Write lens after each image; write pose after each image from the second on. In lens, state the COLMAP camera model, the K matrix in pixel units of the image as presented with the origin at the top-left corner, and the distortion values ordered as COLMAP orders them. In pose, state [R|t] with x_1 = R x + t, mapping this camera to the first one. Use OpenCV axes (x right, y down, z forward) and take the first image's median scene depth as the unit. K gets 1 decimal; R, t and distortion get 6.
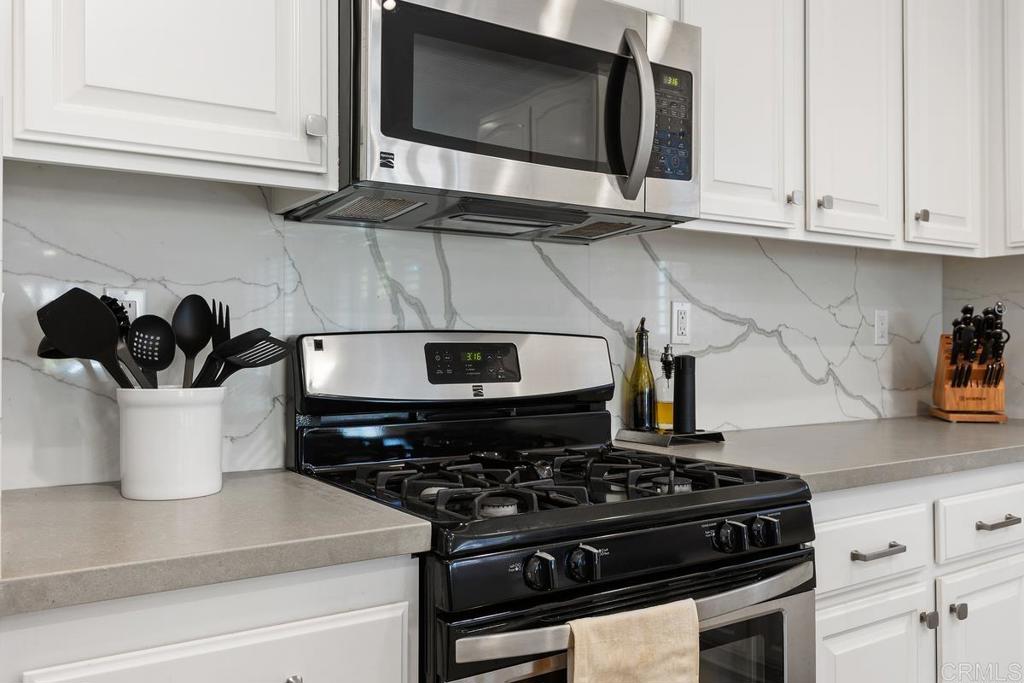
lens RADIAL K [[858.4, 0, 512.0], [0, 858.4, 341.5], [0, 0, 1]] dist [-0.003993, -0.001793]
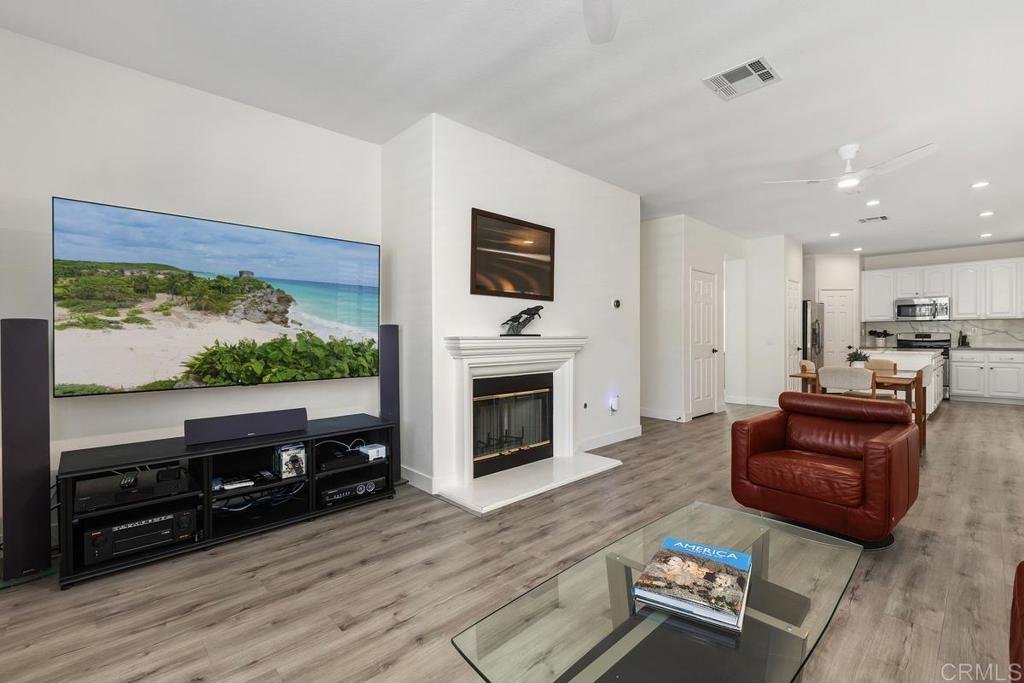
lens RADIAL K [[440.3, 0, 493.3], [0, 440.3, 334.0], [0, 0, 1]] dist [-0.019565, -0.000790]
pose [[0.125863, -0.004592, -0.992037, 3.974145], [0.001934, 0.999989, -0.004384, 0.012266], [0.992046, -0.001367, 0.125871, -4.137277]]
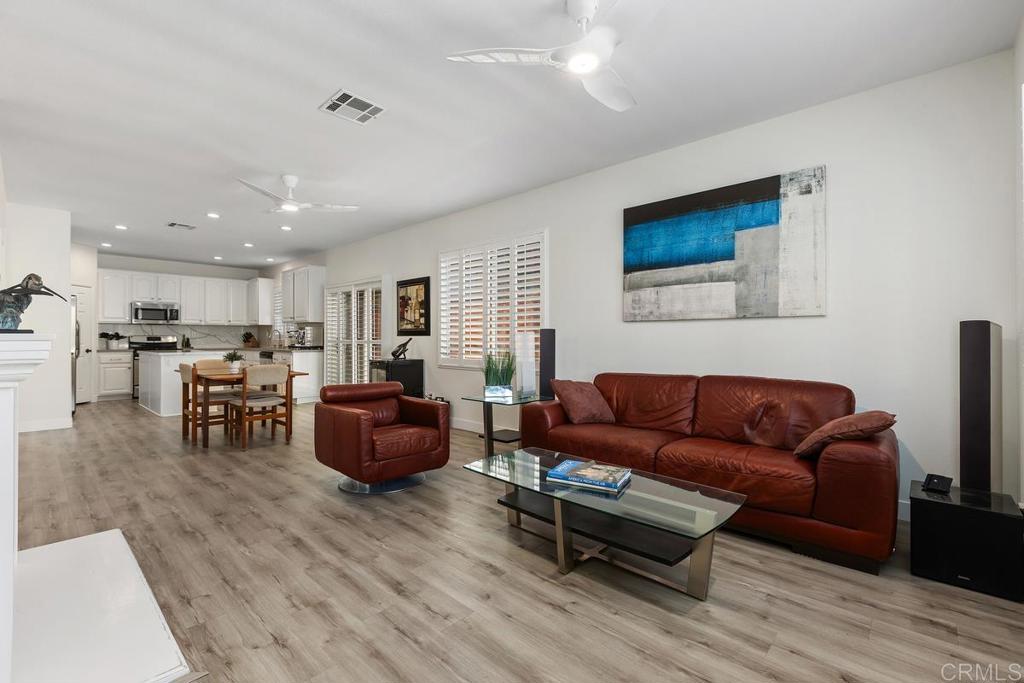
lens RADIAL K [[451.6, 0, 514.0], [0, 451.6, 332.3], [0, 0, 1]] dist [0.003582, 0.000268]
pose [[0.978883, 0.005097, 0.204356, 2.922254], [-0.002045, 0.999883, -0.015142, 0.021437], [-0.204409, 0.014405, 0.978780, -4.875401]]
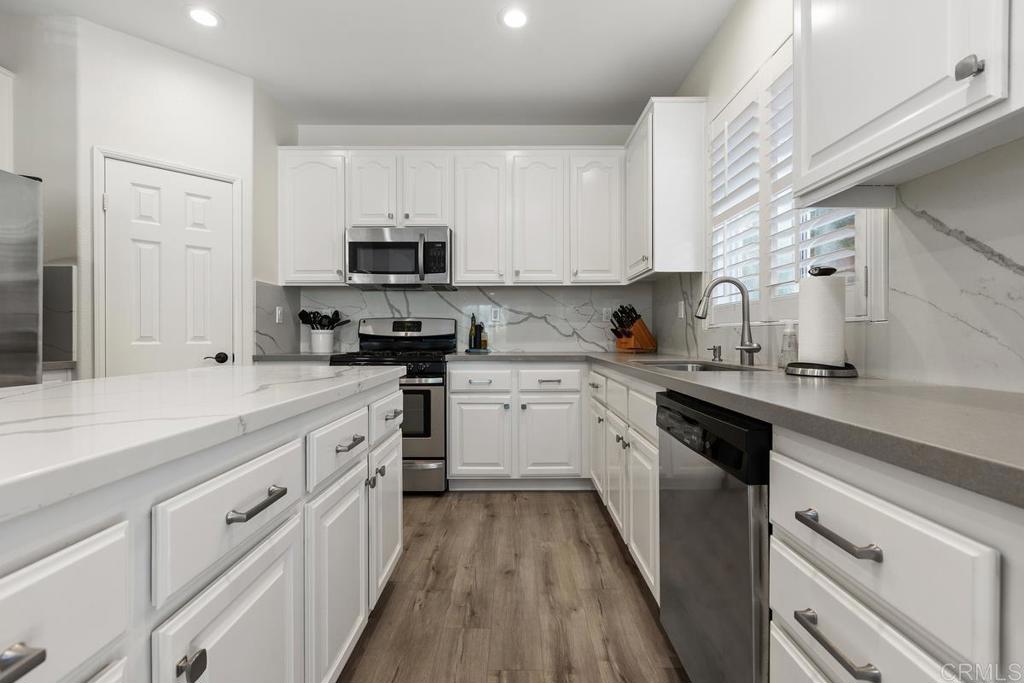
lens RADIAL K [[451.6, 0, 514.0], [0, 451.6, 332.3], [0, 0, 1]] dist [0.003582, 0.000268]
pose [[0.825245, -0.002204, -0.564770, 1.458972], [0.001508, 0.999997, -0.001699, 0.055129], [0.564772, 0.000551, 0.825247, -0.341749]]
